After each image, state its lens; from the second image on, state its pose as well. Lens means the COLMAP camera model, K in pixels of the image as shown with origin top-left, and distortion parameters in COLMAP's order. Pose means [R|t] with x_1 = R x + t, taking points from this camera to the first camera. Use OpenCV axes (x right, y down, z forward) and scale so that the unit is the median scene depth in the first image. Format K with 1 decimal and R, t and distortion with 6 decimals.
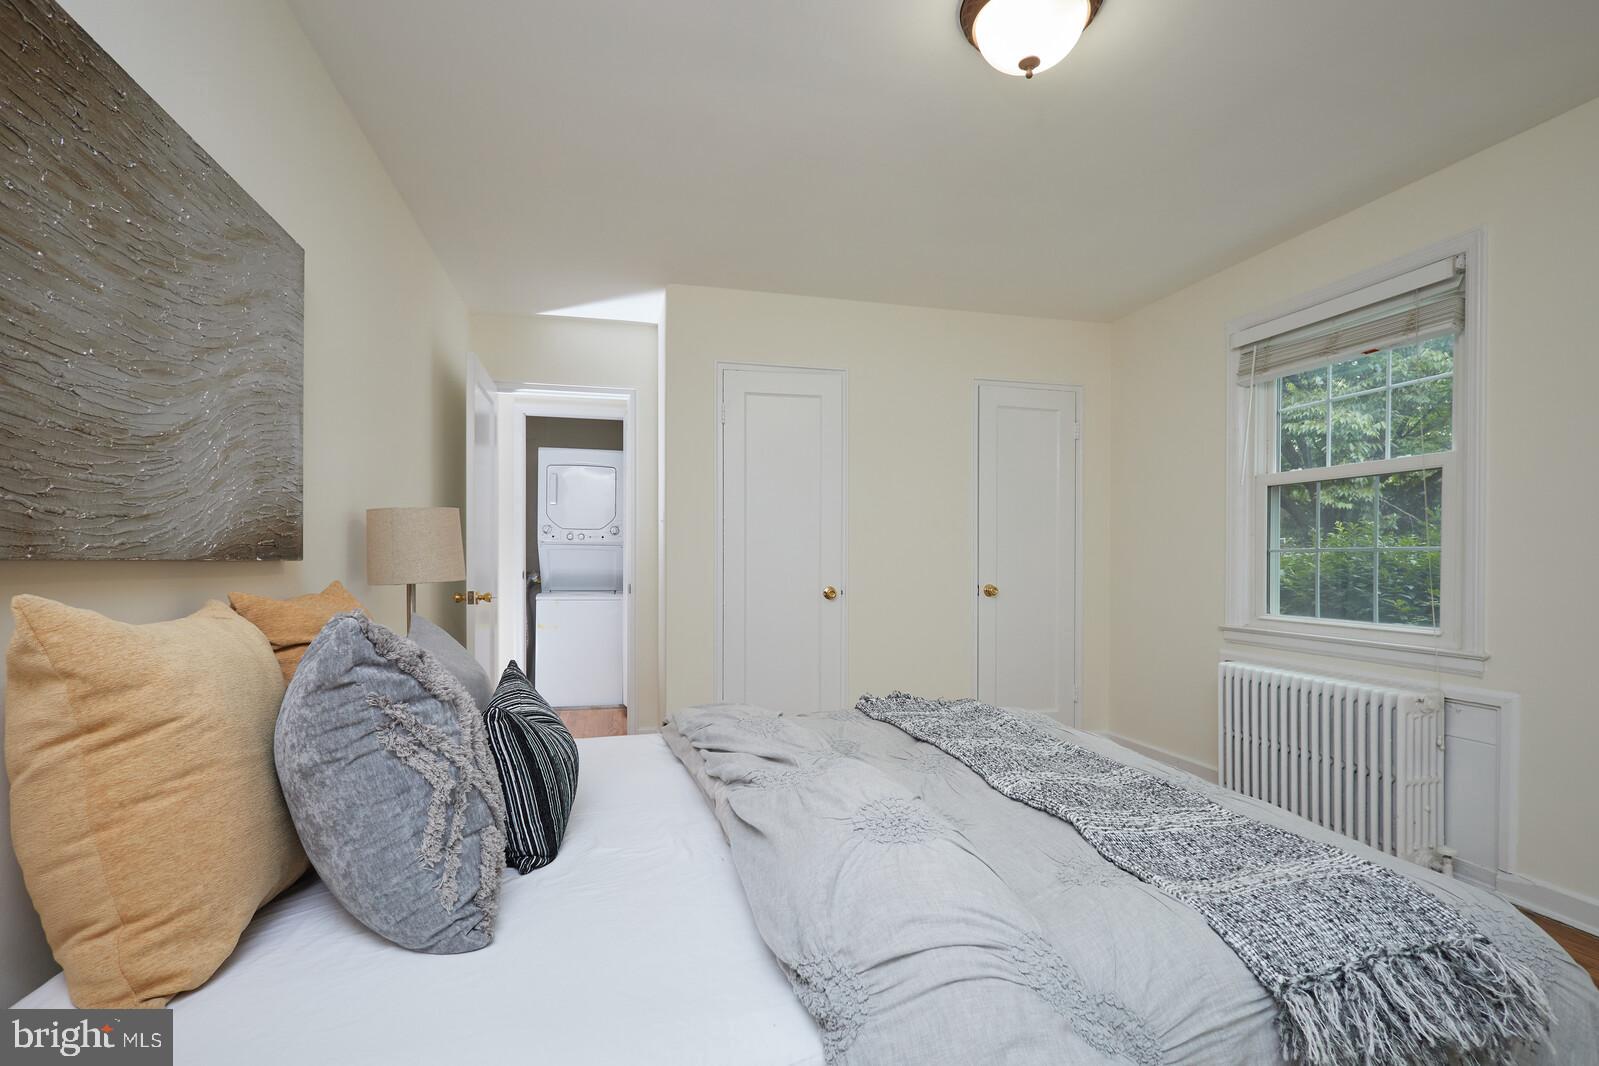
lens RADIAL K [[729.7, 0, 792.9], [0, 729.7, 558.7], [0, 0, 1]] dist [-0.001141, -0.000276]
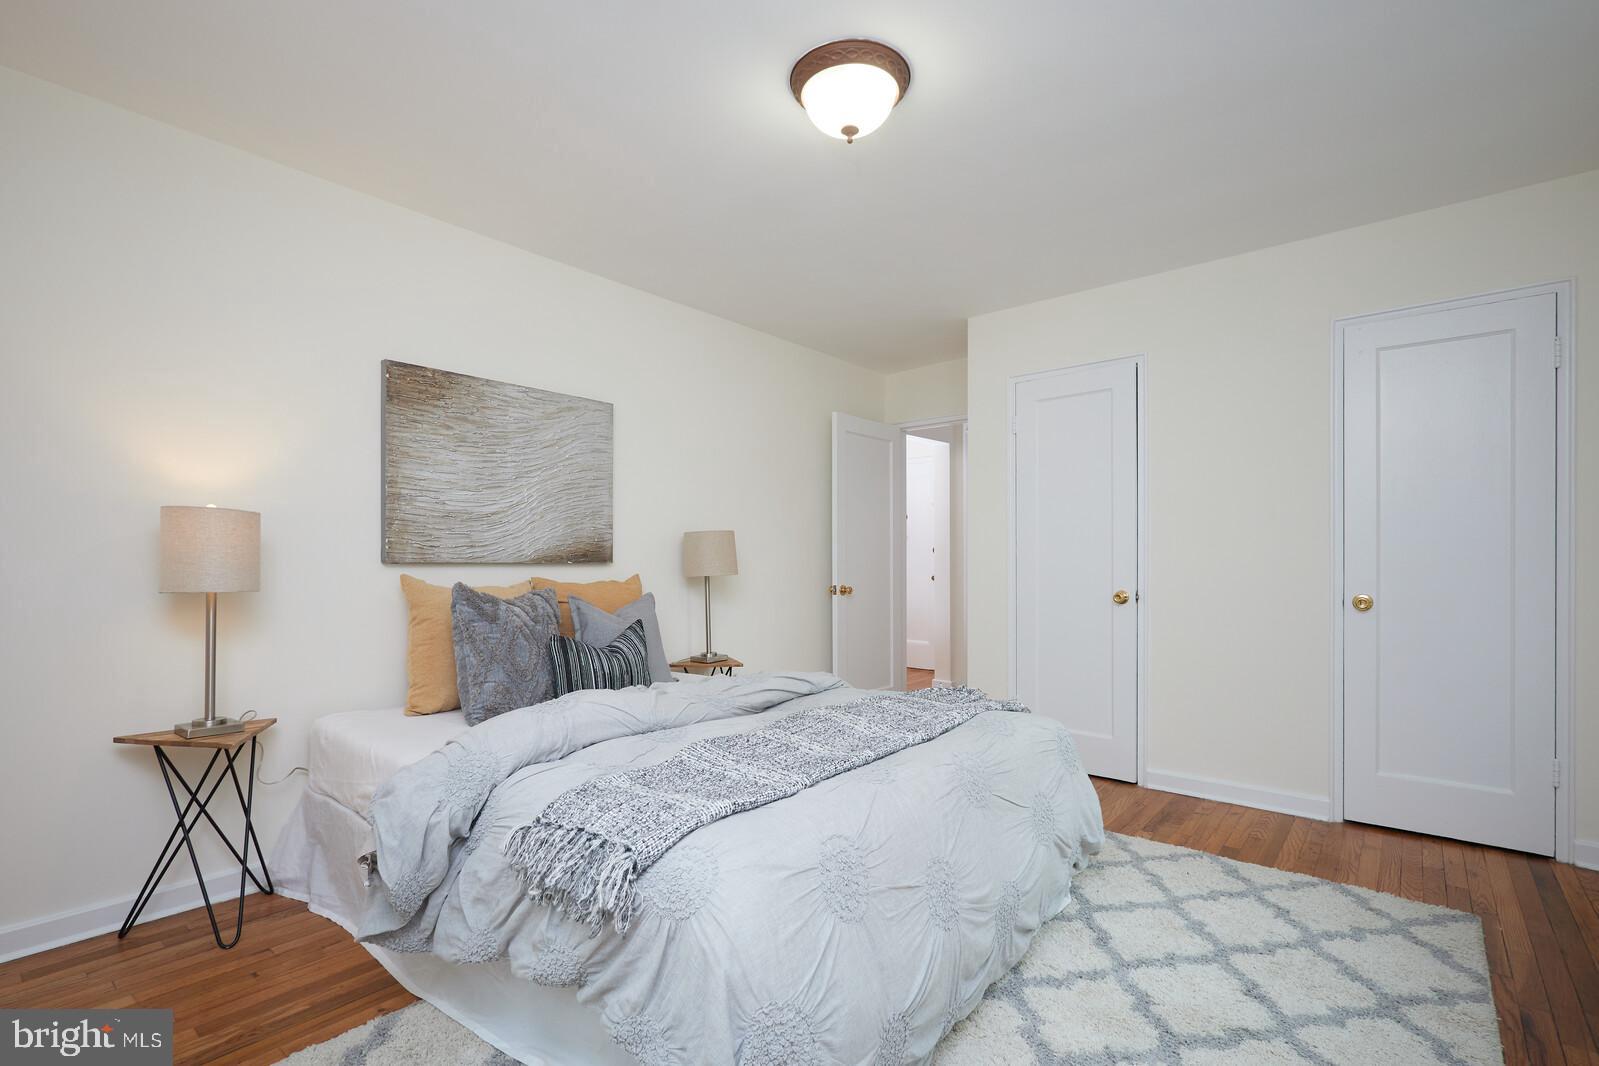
lens RADIAL K [[729.7, 0, 792.9], [0, 729.7, 558.7], [0, 0, 1]] dist [-0.001141, -0.000276]
pose [[0.576493, -0.004332, -0.817090, 1.209900], [-0.000779, 0.999983, -0.005851, 0.002654], [0.817101, 0.004010, 0.576480, 0.266025]]
